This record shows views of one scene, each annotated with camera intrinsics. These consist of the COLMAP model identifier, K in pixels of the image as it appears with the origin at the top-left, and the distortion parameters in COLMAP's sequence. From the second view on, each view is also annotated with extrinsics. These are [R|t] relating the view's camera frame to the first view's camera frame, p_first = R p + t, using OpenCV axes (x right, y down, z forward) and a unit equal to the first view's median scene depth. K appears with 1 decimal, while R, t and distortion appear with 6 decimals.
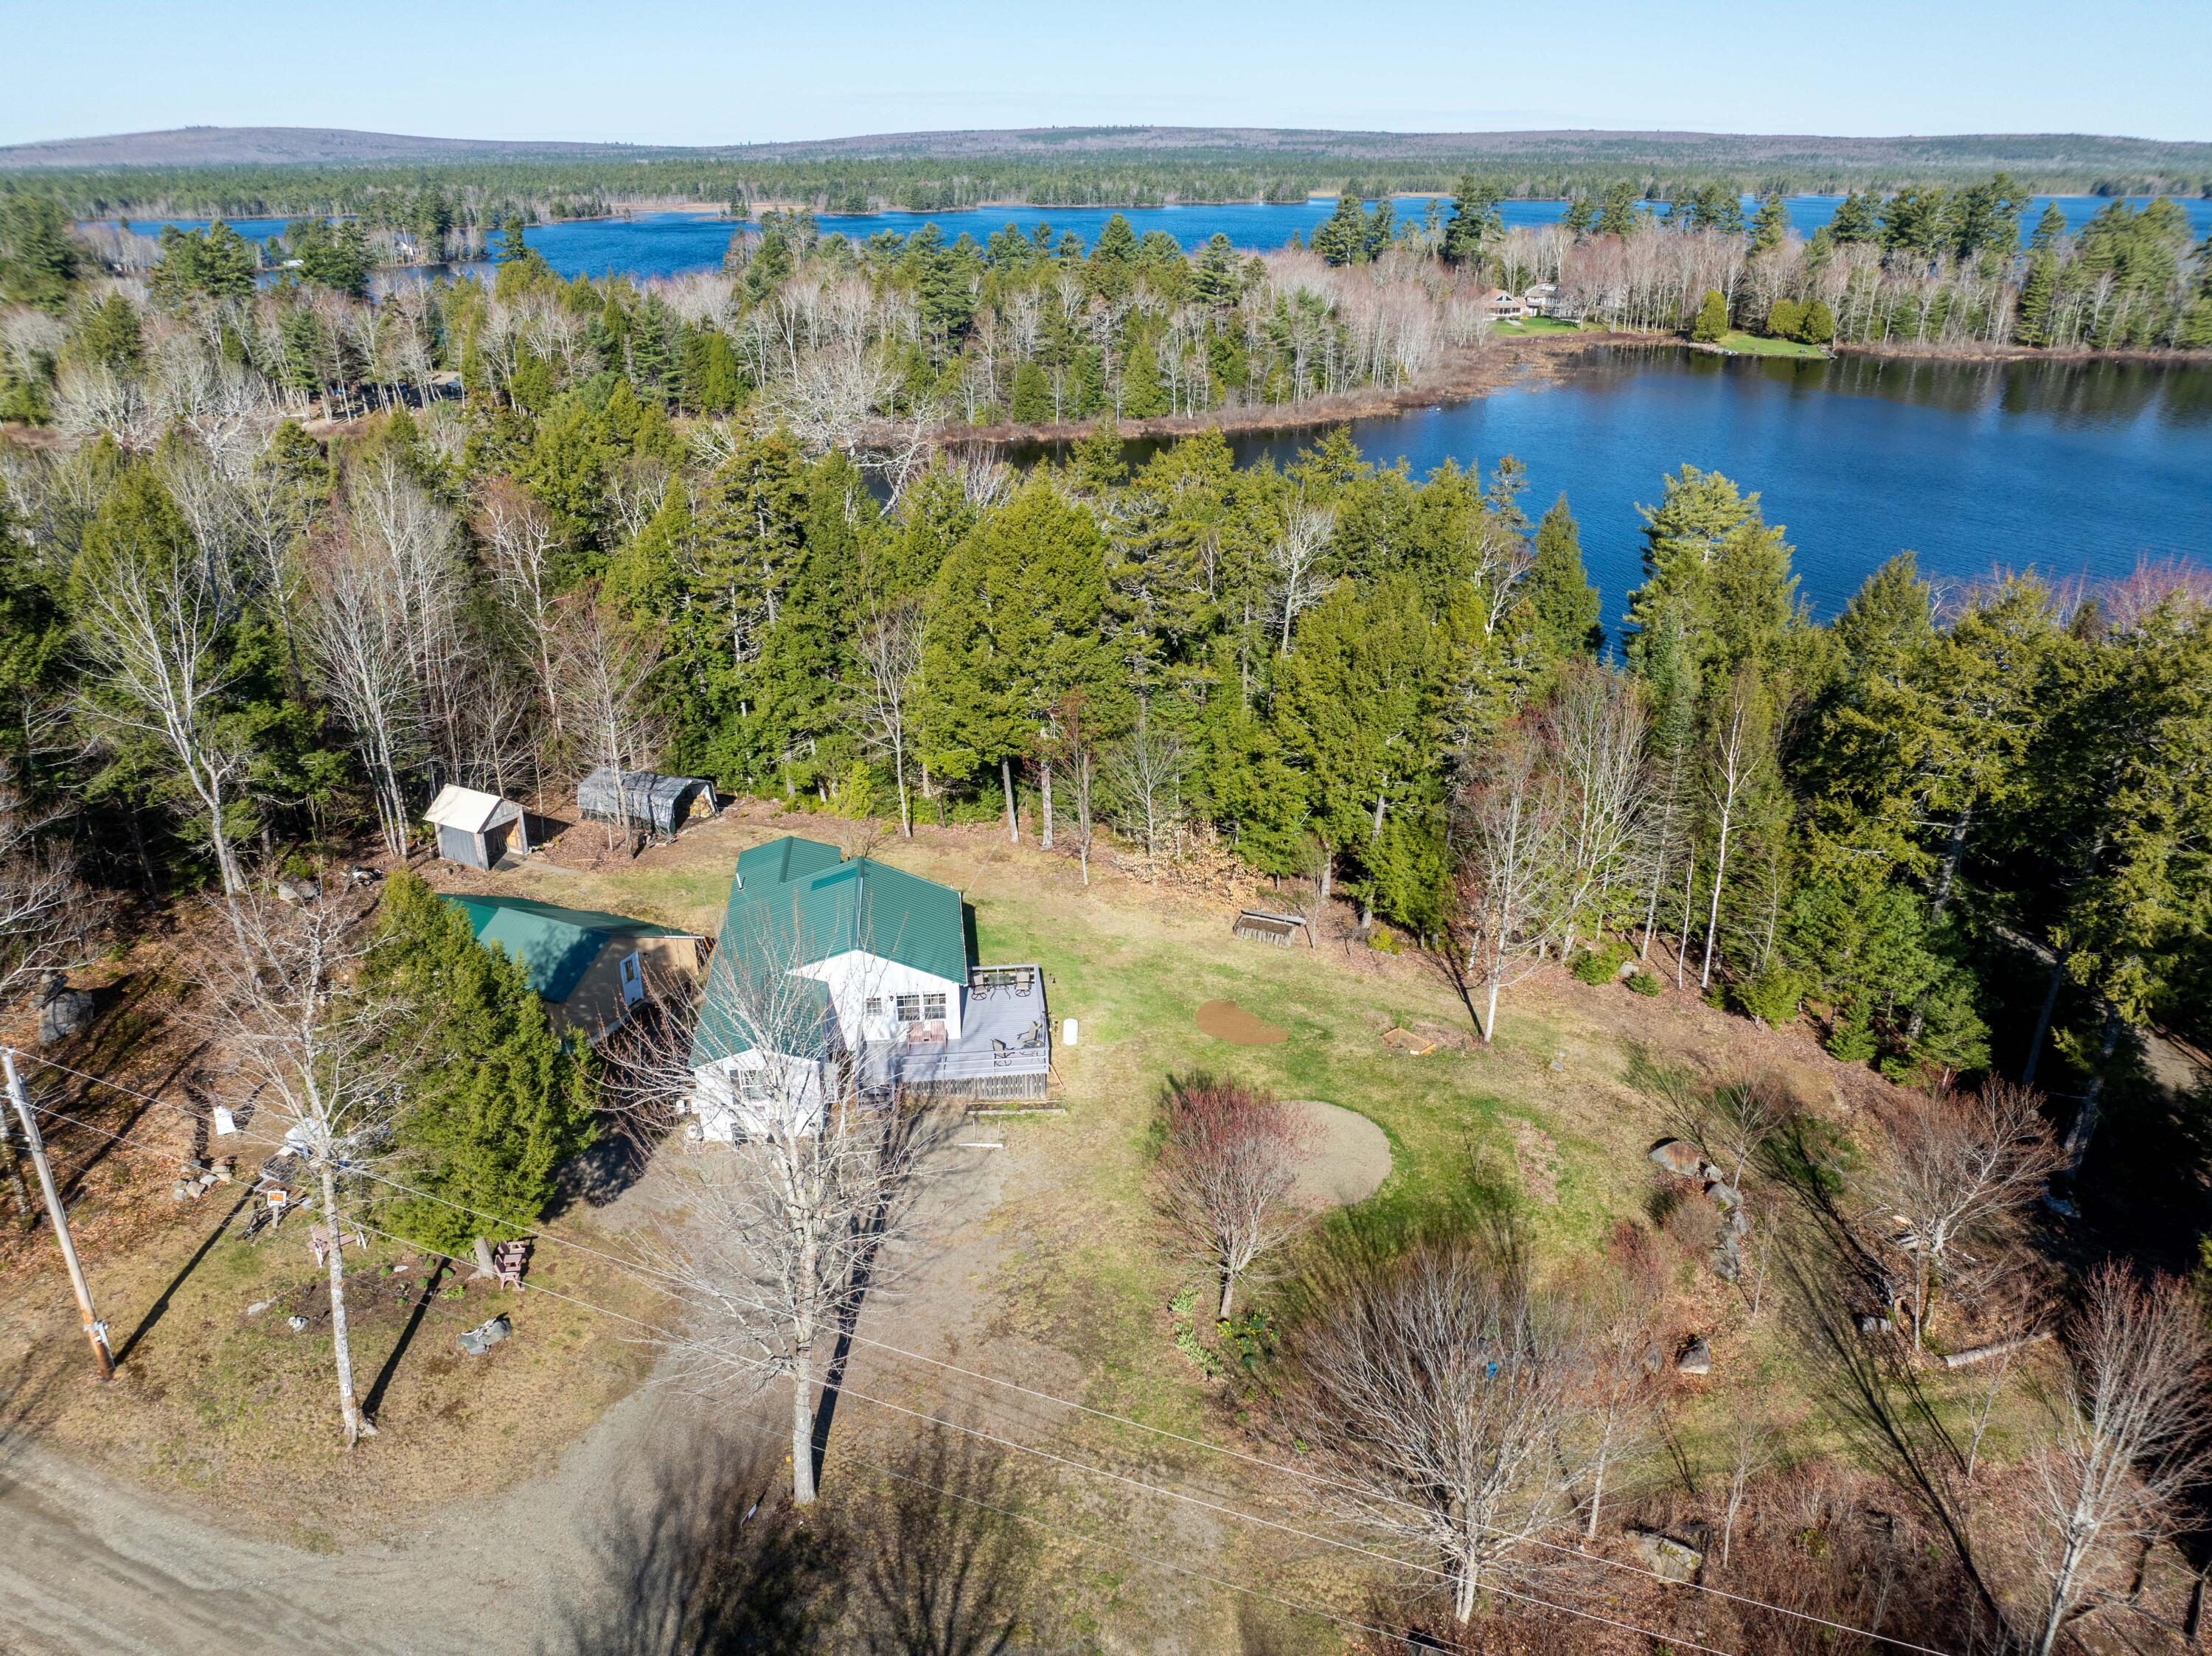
lens RADIAL K [[1563.2, 0, 1104.8], [0, 1563.2, 830.7], [0, 0, 1]] dist [-0.052284, 0.022231]
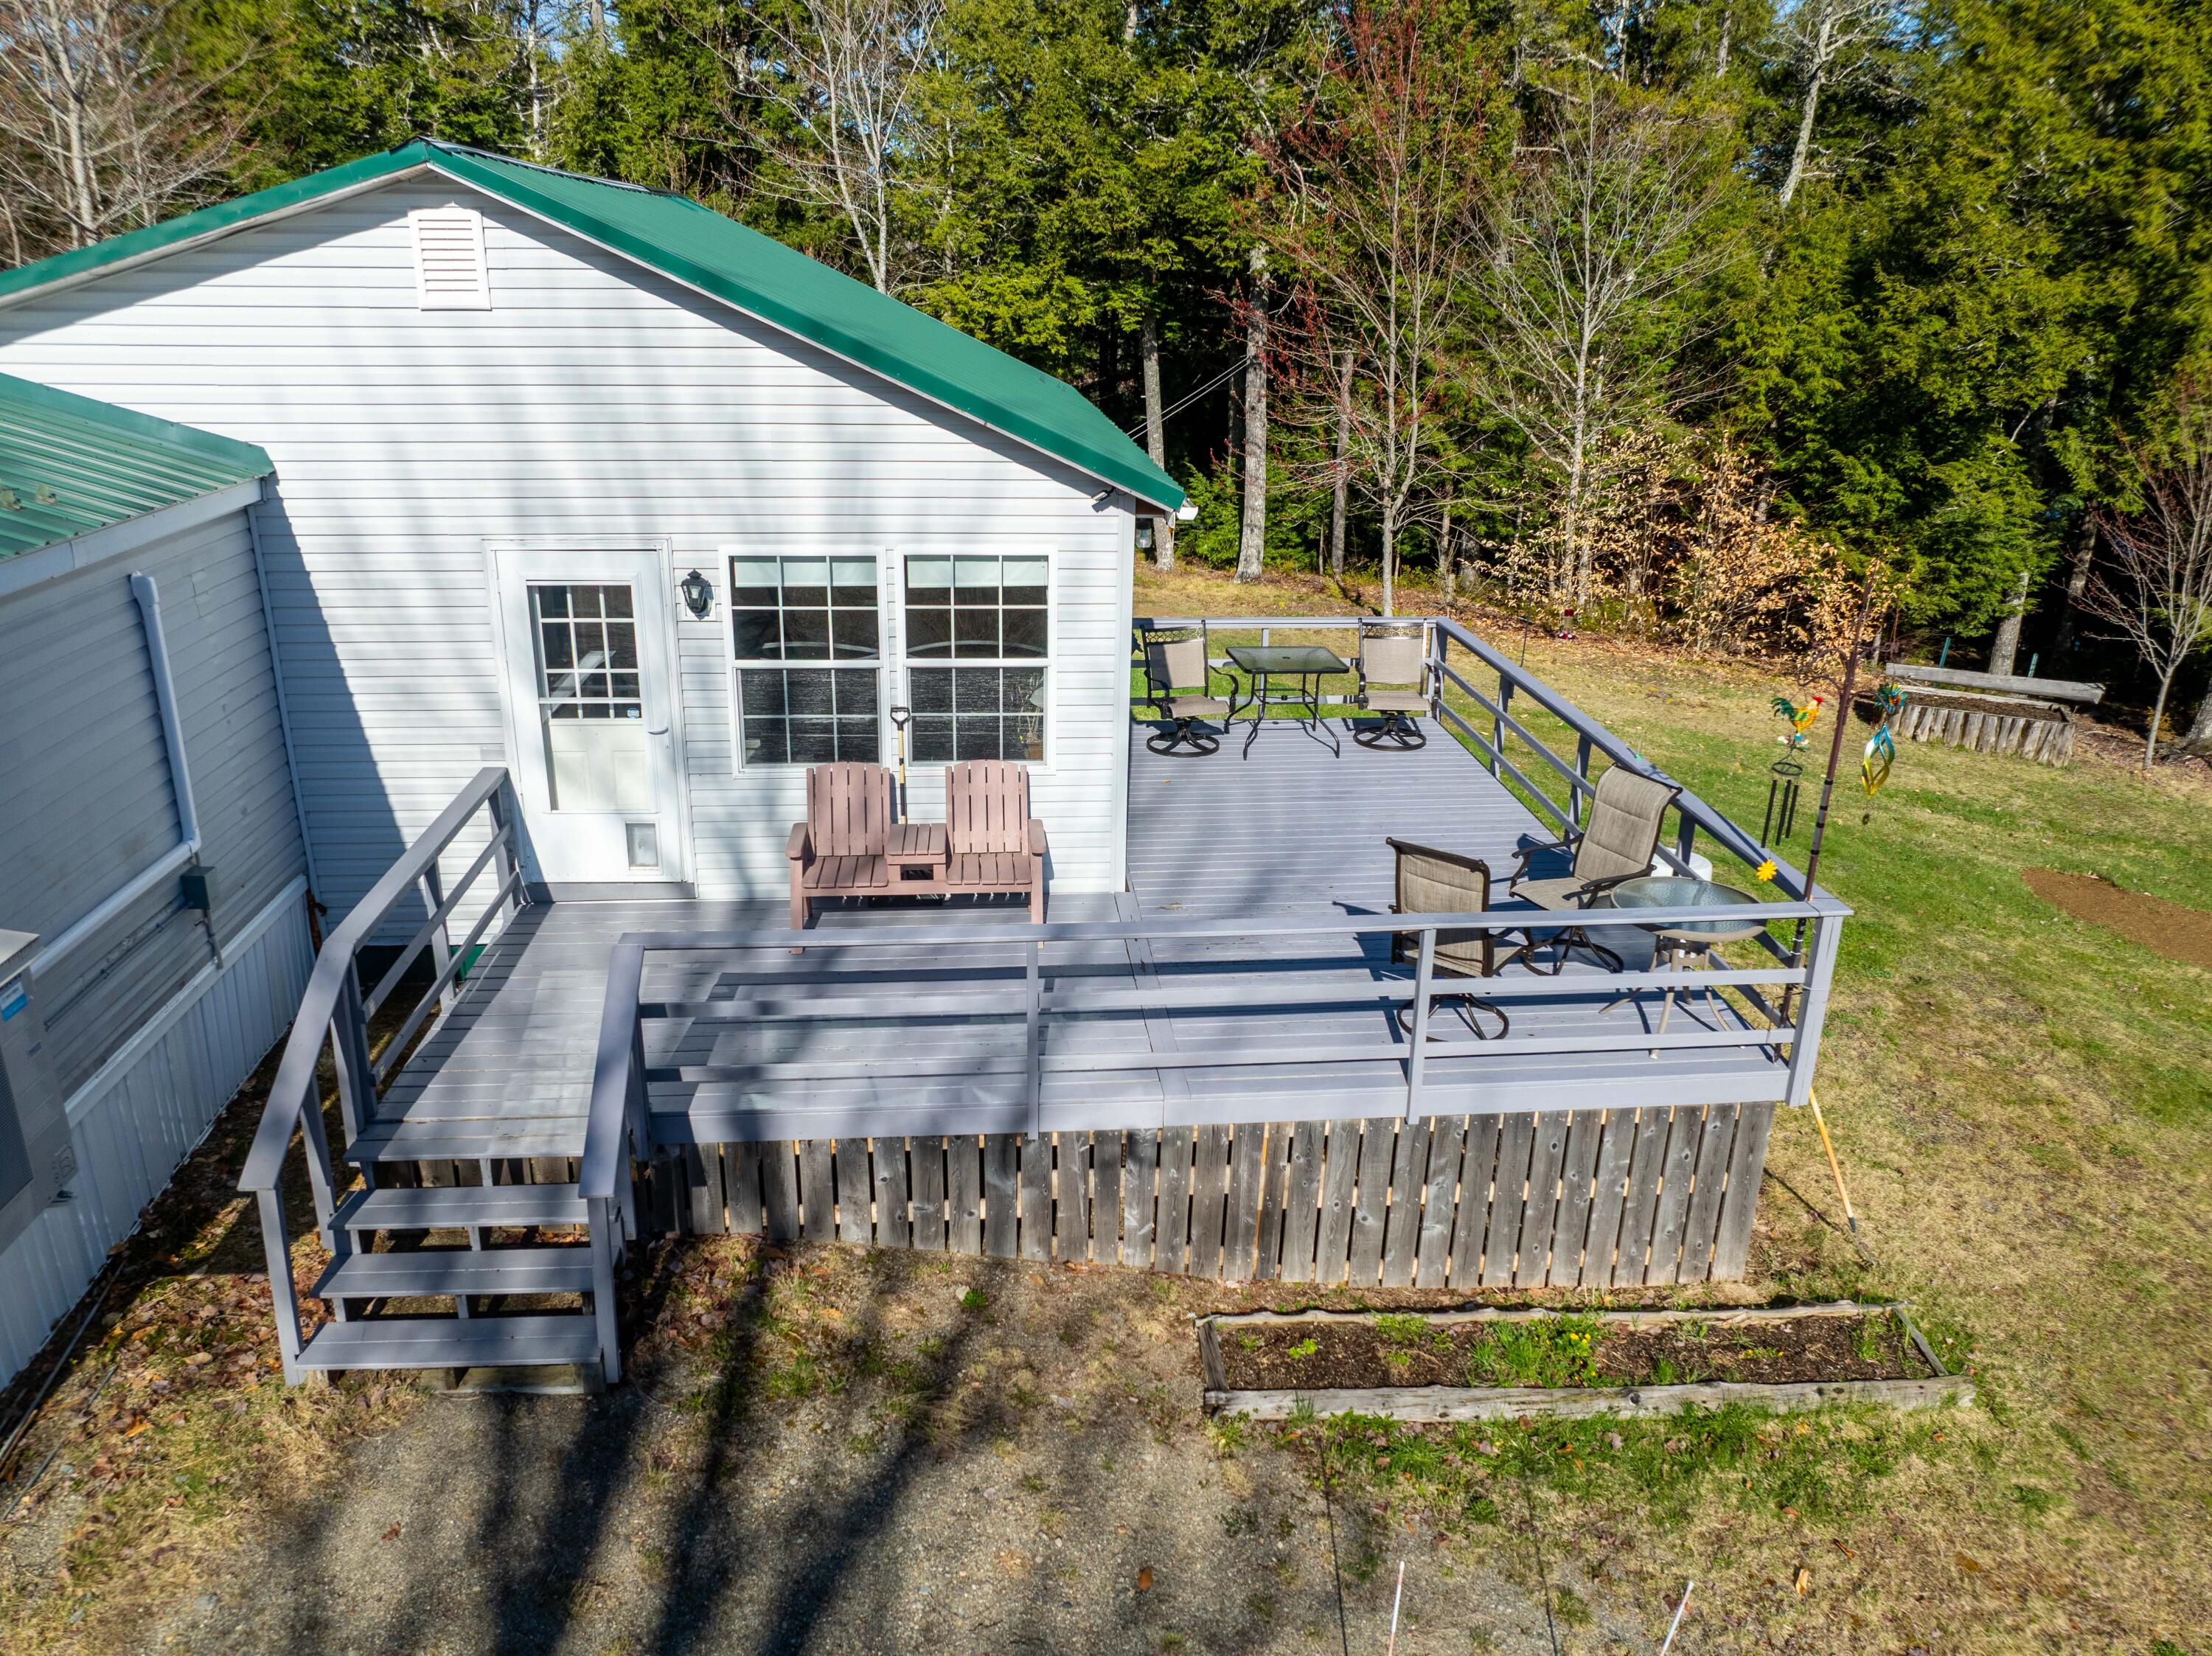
lens RADIAL K [[1563.2, 0, 1102.2], [0, 1563.2, 826.2], [0, 0, 1]] dist [-0.052284, 0.022231]
pose [[0.999460, 0.031616, -0.008952, -0.094111], [-0.032169, 0.996994, -0.070483, 0.139142], [0.006696, 0.070733, 0.997473, 0.841598]]
